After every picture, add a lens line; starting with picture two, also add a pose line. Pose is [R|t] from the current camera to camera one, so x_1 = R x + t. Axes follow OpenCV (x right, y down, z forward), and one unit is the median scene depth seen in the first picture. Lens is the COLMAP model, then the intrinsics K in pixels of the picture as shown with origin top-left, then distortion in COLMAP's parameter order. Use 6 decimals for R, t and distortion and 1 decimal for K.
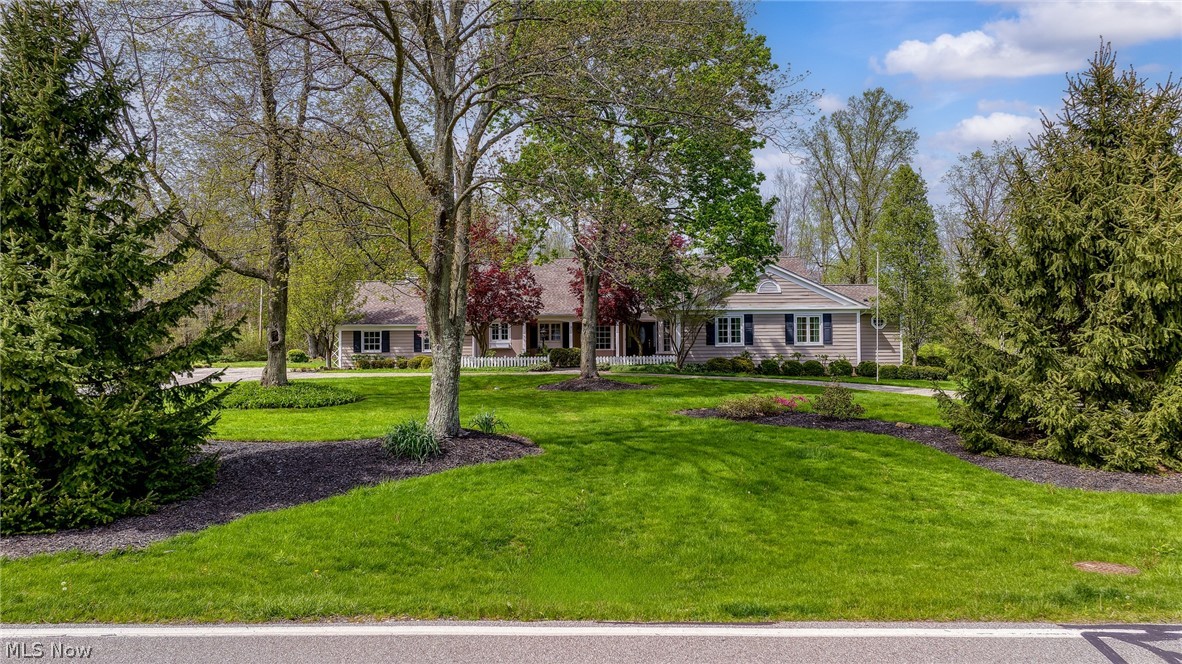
lens RADIAL K [[811.3, 0, 591.0], [0, 811.3, 332.0], [0, 0, 1]] dist [0.003607, 0.000348]
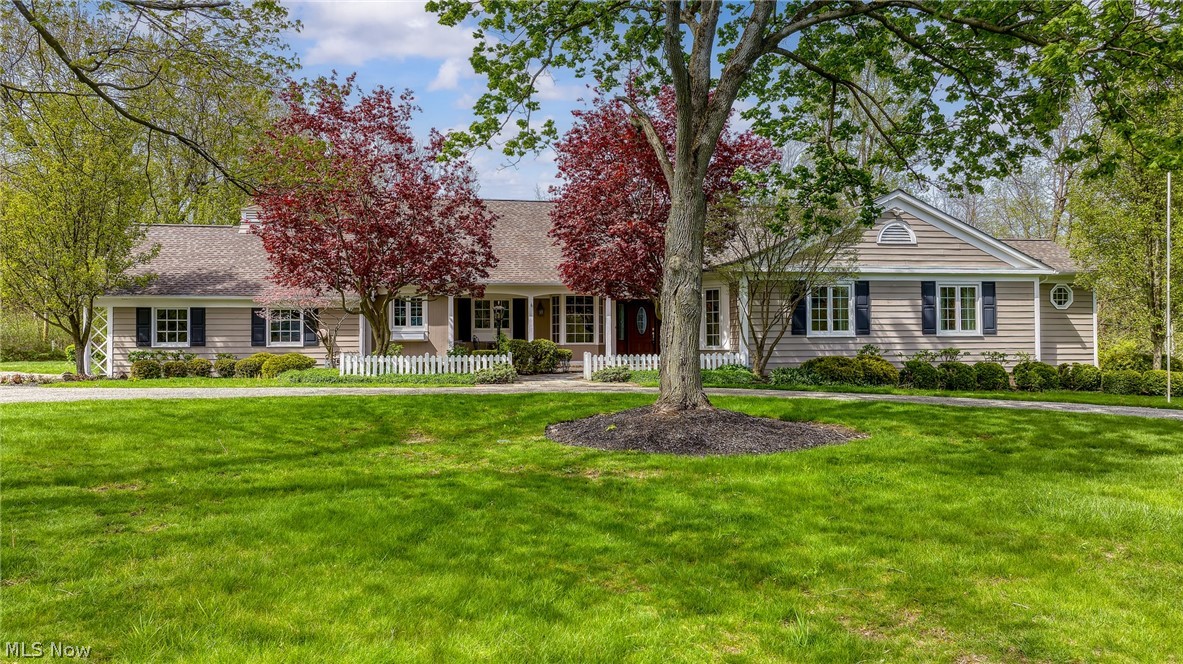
lens RADIAL K [[811.9, 0, 591.5], [0, 811.9, 332.0], [0, 0, 1]] dist [0.003607, 0.000348]
pose [[0.989531, 0.005197, 0.144227, -0.071368], [-0.005438, 0.999984, 0.001275, 0.013514], [-0.144218, -0.002046, 0.989544, 0.435622]]
